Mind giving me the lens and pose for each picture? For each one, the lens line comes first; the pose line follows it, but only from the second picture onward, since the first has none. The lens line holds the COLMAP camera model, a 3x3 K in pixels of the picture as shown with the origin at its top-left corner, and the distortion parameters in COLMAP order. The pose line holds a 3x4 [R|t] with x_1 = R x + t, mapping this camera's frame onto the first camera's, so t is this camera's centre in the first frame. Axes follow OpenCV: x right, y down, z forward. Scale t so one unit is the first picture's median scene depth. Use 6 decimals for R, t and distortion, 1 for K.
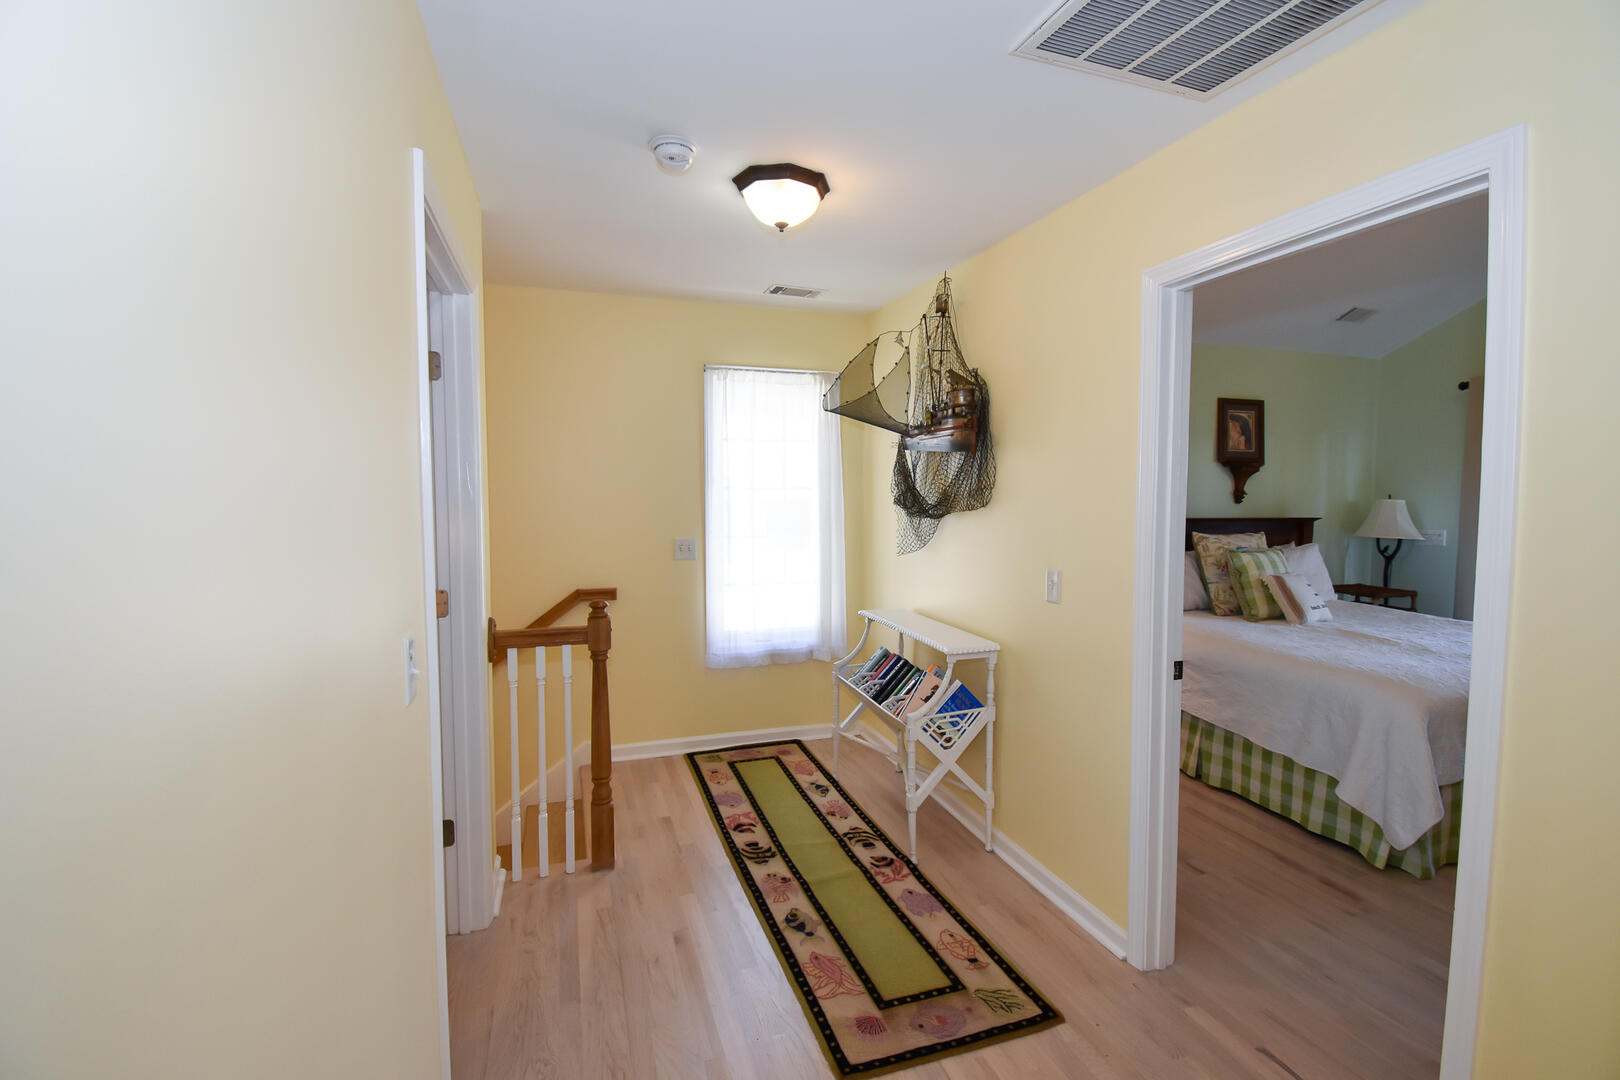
lens RADIAL K [[743.0, 0, 810.0], [0, 743.0, 540.0], [0, 0, 1]] dist [0.027454, -0.033180]
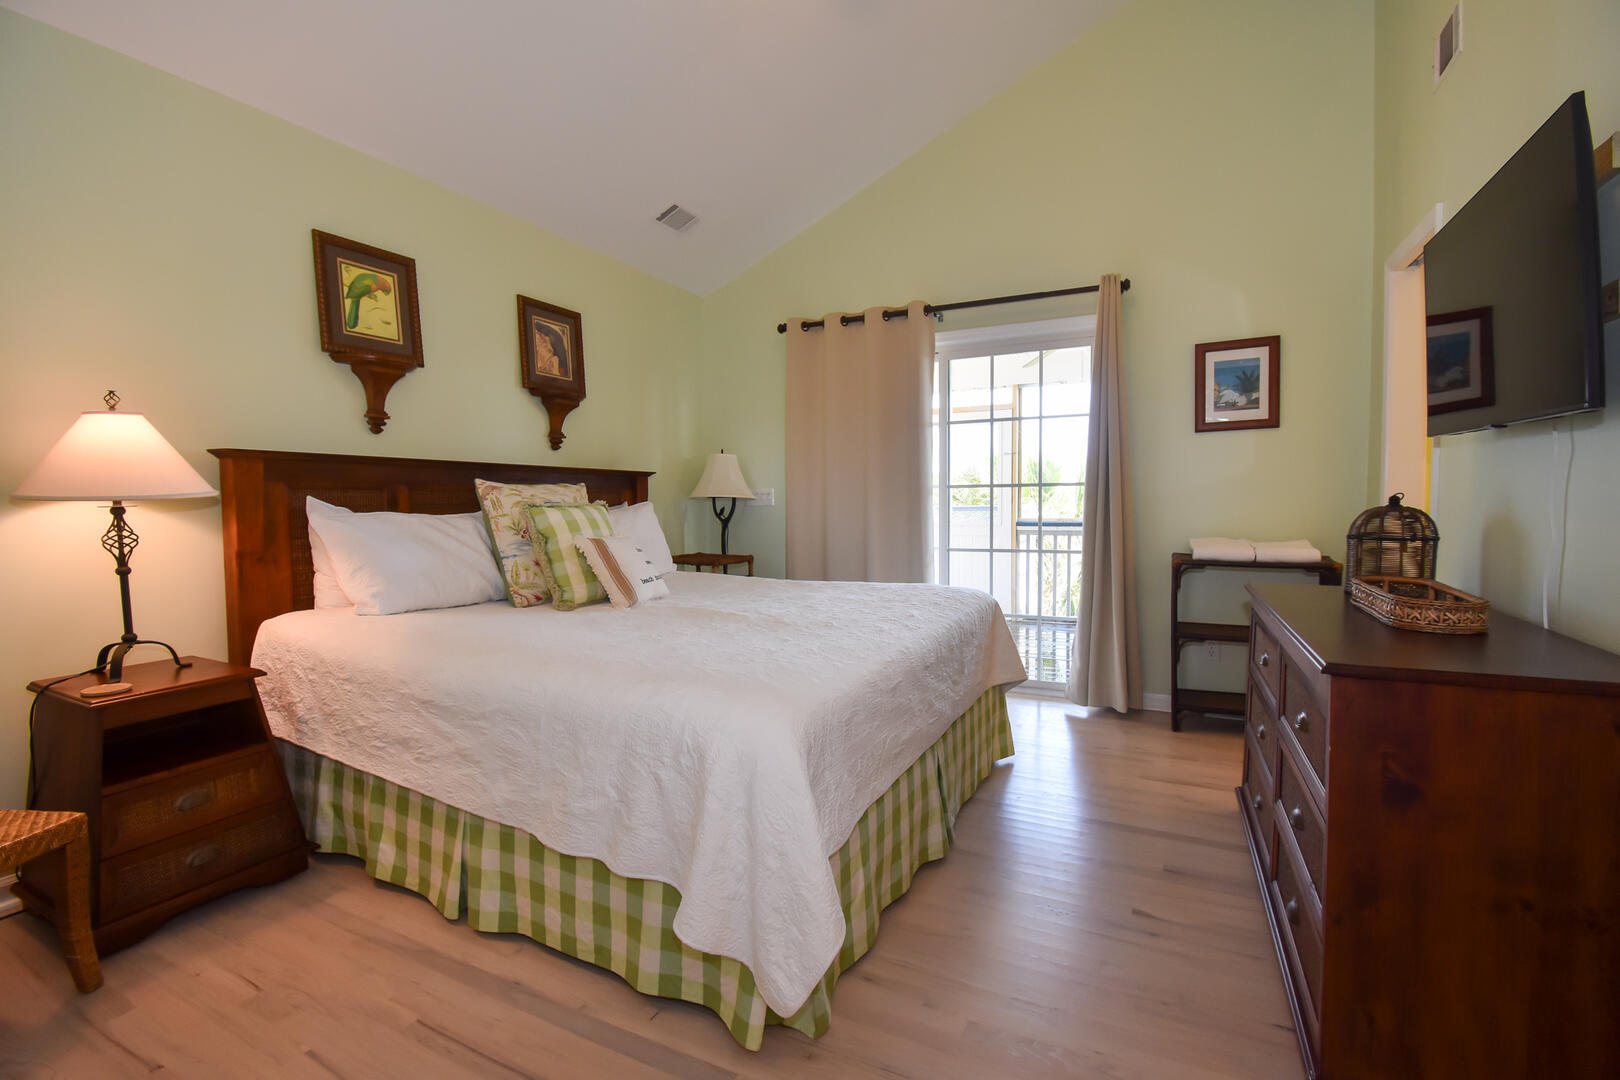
lens RADIAL K [[743.0, 0, 810.0], [0, 743.0, 540.0], [0, 0, 1]] dist [0.027454, -0.033180]
pose [[0.709991, -0.046182, 0.702695, 0.285131], [0.051892, 0.998566, 0.013196, 0.049328], [-0.702296, 0.027096, 0.711369, 0.380506]]
